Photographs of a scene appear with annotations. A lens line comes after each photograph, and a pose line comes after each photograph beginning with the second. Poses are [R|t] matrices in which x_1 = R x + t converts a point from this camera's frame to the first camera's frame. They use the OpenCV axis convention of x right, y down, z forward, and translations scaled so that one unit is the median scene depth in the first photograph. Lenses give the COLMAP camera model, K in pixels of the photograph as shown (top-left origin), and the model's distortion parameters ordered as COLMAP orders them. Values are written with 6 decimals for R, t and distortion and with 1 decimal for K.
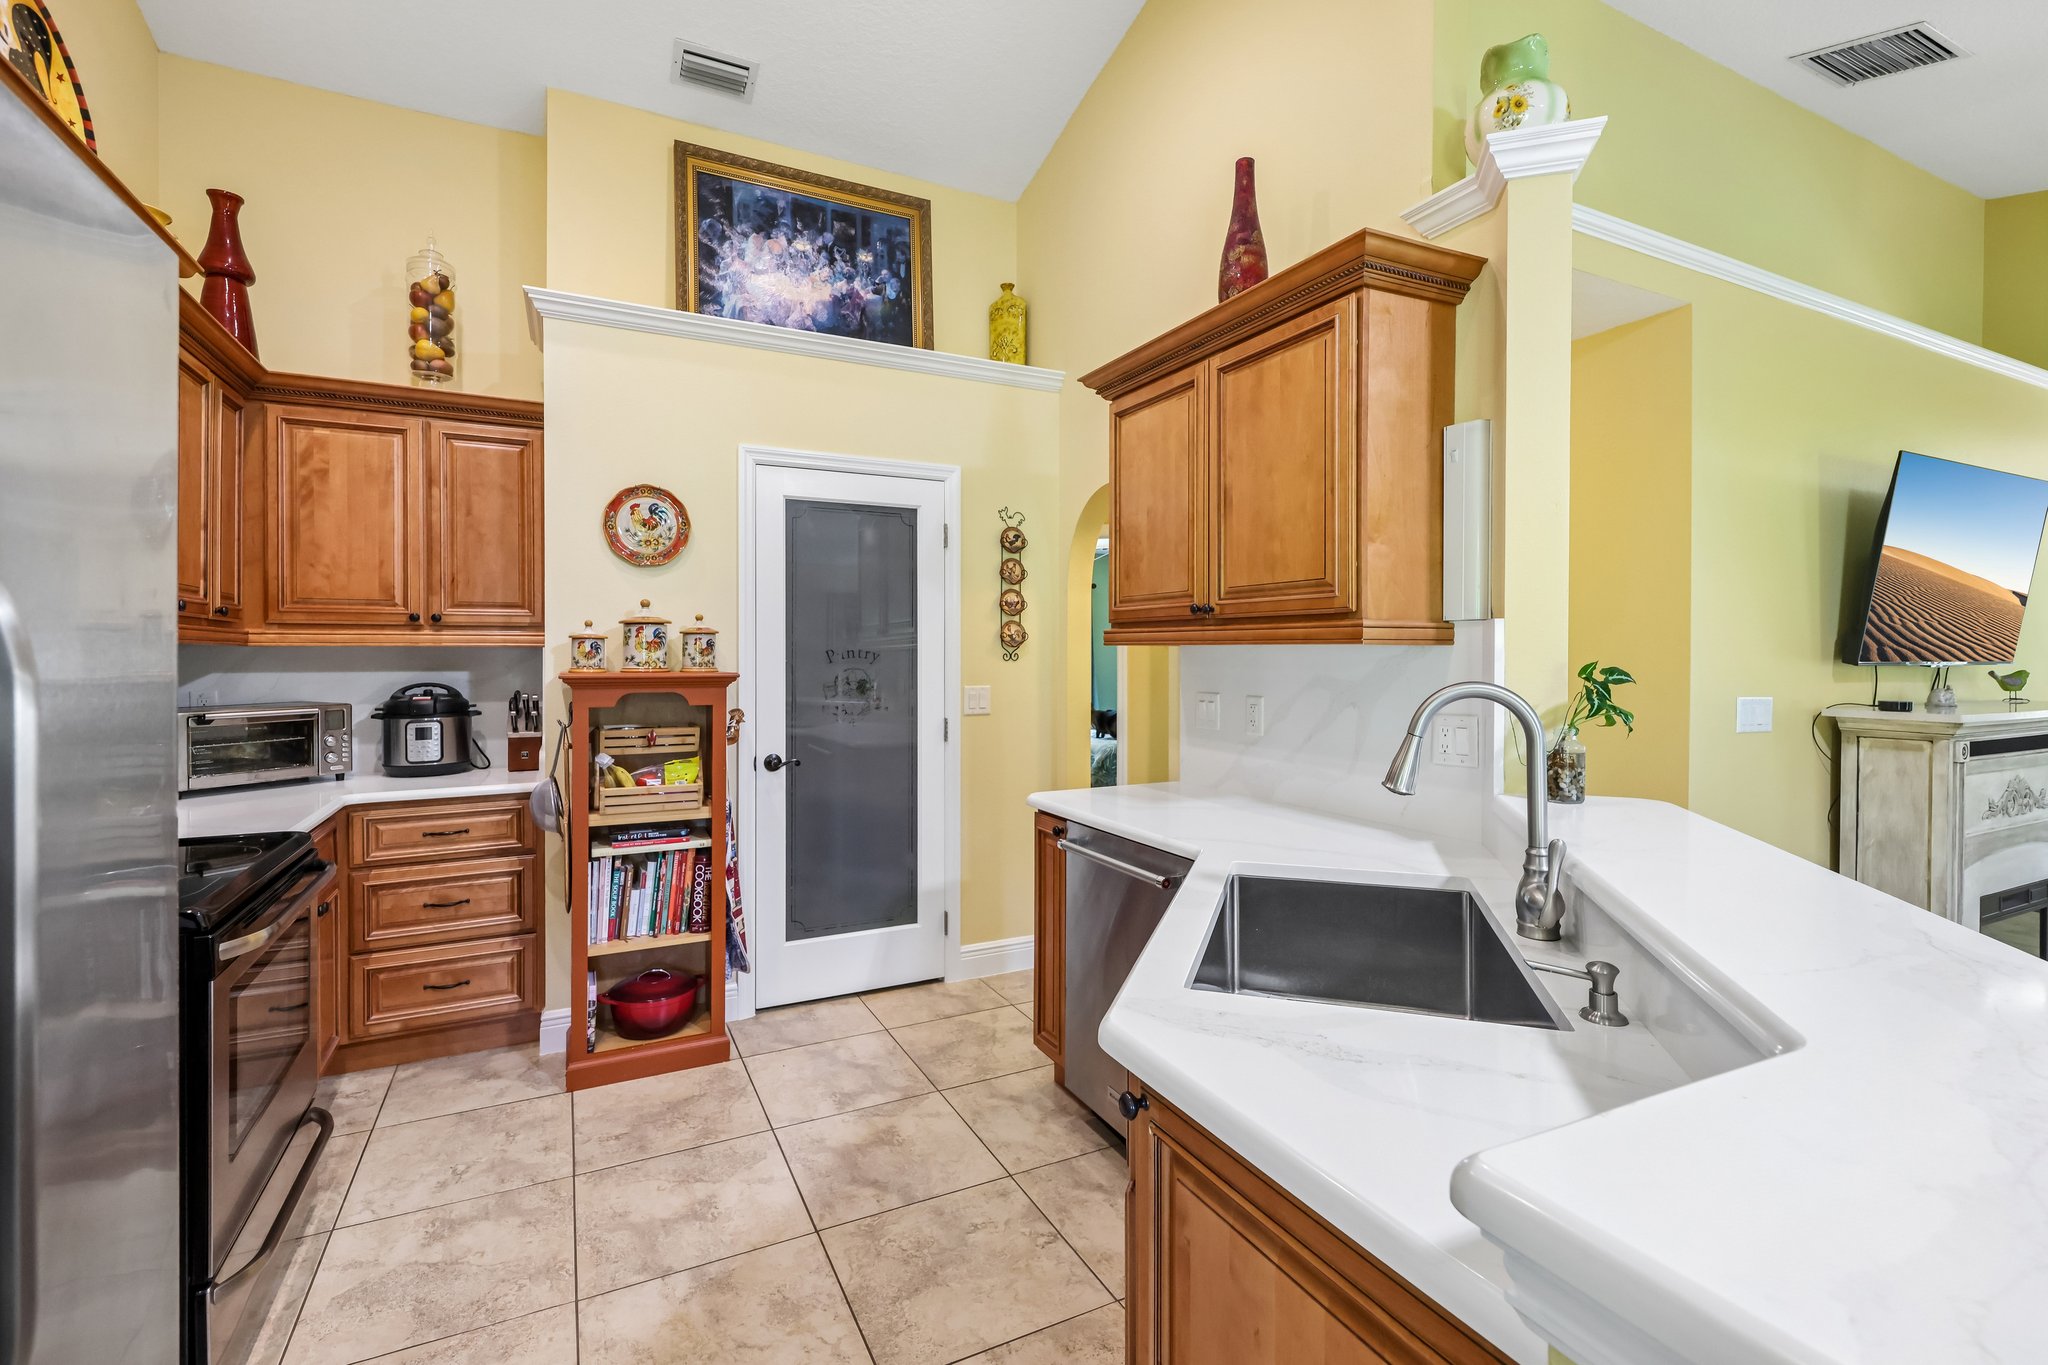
lens RADIAL K [[909.1, 0, 1025.8], [0, 909.1, 665.9], [0, 0, 1]] dist [-0.002495, -0.000633]
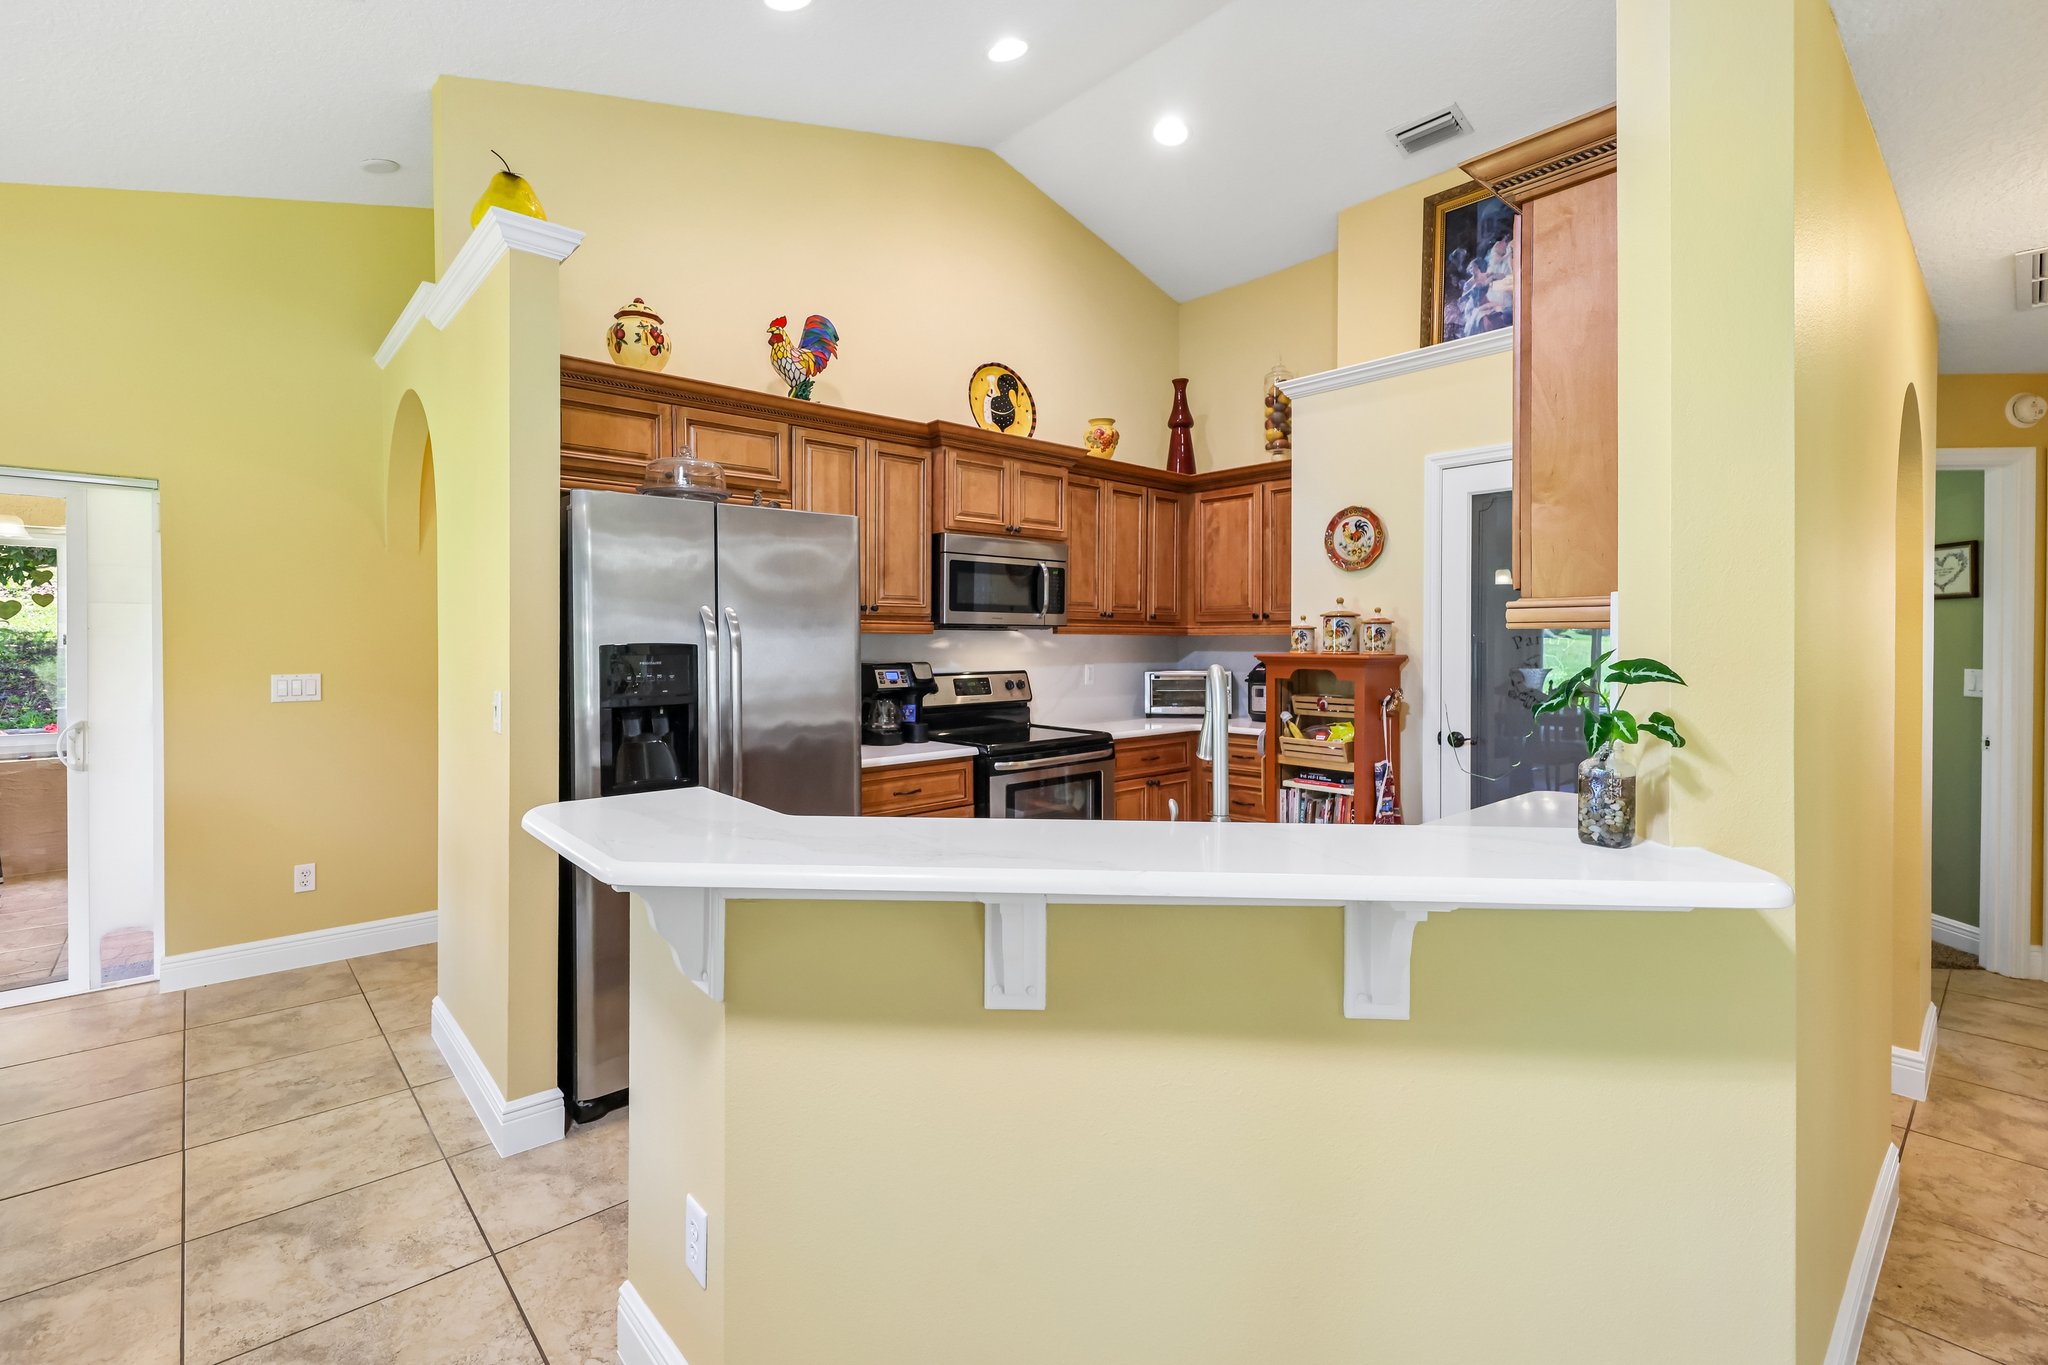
lens RADIAL K [[909.1, 0, 1028.8], [0, 909.1, 650.9], [0, 0, 1]] dist [-0.002495, -0.000633]
pose [[0.260480, 0.012010, -0.965405, 0.700280], [-0.006568, 0.999922, 0.010667, -0.008311], [0.965457, 0.003562, 0.260538, 0.236349]]
